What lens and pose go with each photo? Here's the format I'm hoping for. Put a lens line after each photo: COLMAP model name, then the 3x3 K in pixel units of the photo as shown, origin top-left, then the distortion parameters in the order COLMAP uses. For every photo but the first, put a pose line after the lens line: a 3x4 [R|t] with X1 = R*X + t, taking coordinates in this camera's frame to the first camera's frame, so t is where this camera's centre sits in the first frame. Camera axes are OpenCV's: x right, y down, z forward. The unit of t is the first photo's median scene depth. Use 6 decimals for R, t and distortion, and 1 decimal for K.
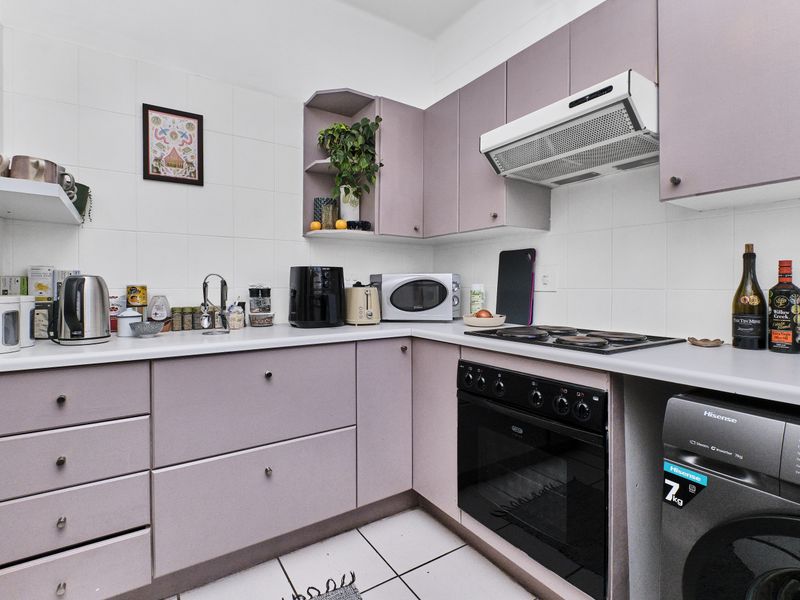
lens RADIAL K [[402.7, 0, 398.6], [0, 402.7, 286.7], [0, 0, 1]] dist [-0.000248, -0.000221]
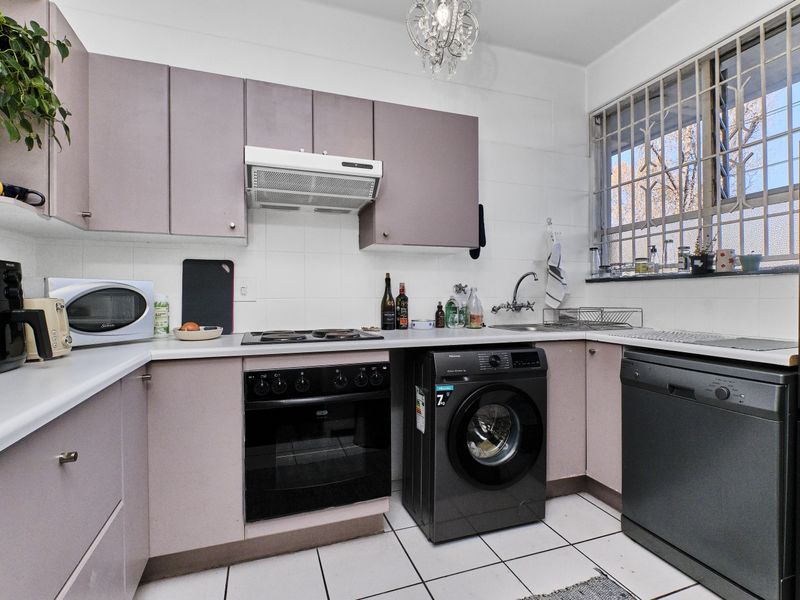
lens RADIAL K [[393.3, 0, 396.5], [0, 393.3, 298.4], [0, 0, 1]] dist [-0.002293, -0.000754]
pose [[0.237983, -0.003440, 0.971263, -0.855549], [0.006081, 0.999979, 0.002052, 0.006301], [-0.971250, 0.005418, 0.237999, 0.520637]]
